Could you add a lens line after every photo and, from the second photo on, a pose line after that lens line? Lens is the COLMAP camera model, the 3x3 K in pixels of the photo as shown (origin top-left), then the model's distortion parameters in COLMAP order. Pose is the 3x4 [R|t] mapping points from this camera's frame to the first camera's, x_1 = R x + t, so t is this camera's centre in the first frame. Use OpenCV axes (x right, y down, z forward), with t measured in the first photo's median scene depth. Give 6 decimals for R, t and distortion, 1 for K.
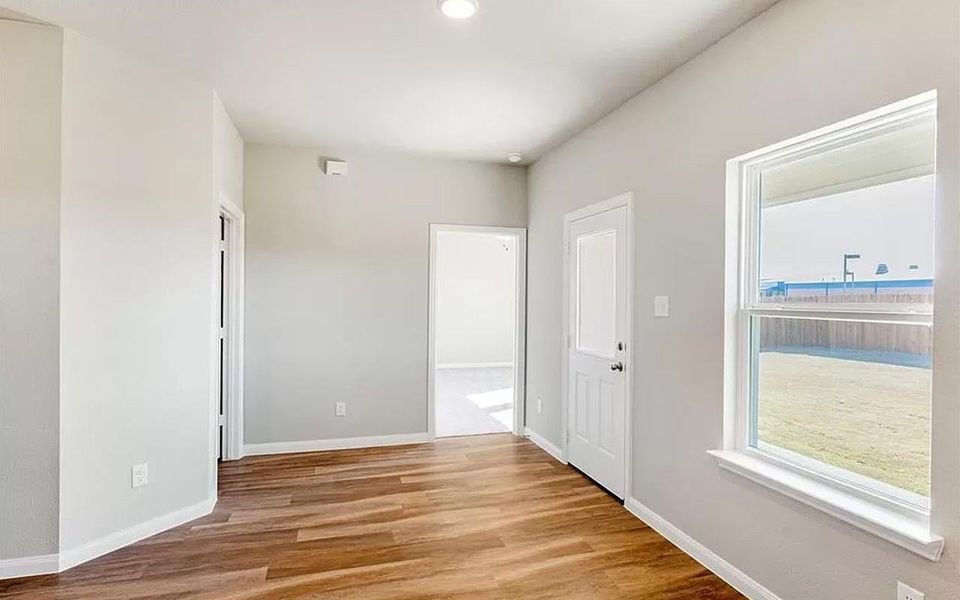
lens RADIAL K [[485.3, 0, 477.8], [0, 485.3, 298.0], [0, 0, 1]] dist [0.002246, -0.007466]
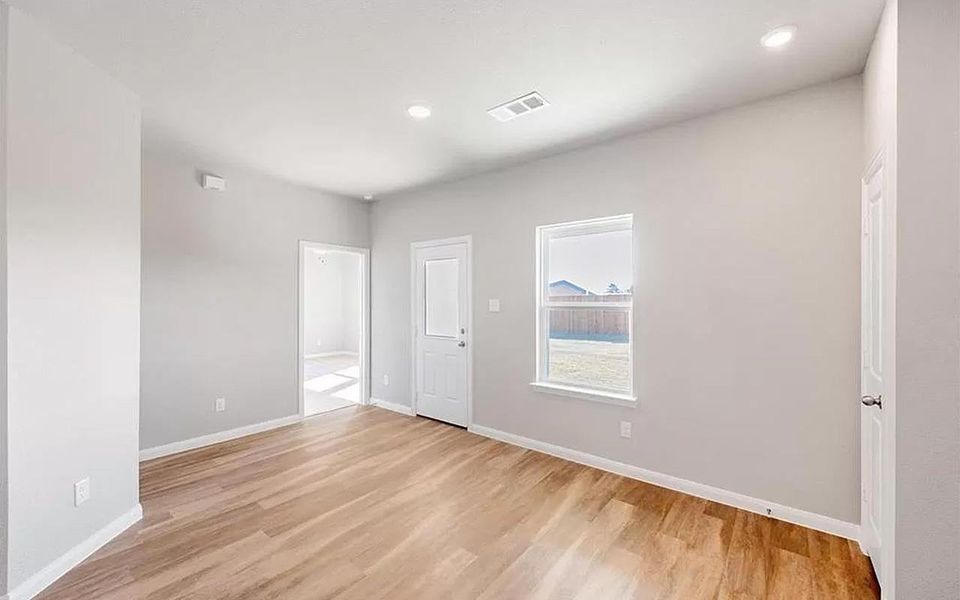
lens RADIAL K [[400.9, 0, 472.8], [0, 400.9, 292.1], [0, 0, 1]] dist [0.001329, -0.000423]
pose [[0.808476, 0.002545, 0.588524, -0.418203], [0.008160, 0.999846, -0.015534, -0.006166], [-0.588473, 0.017362, 0.808330, -0.075128]]
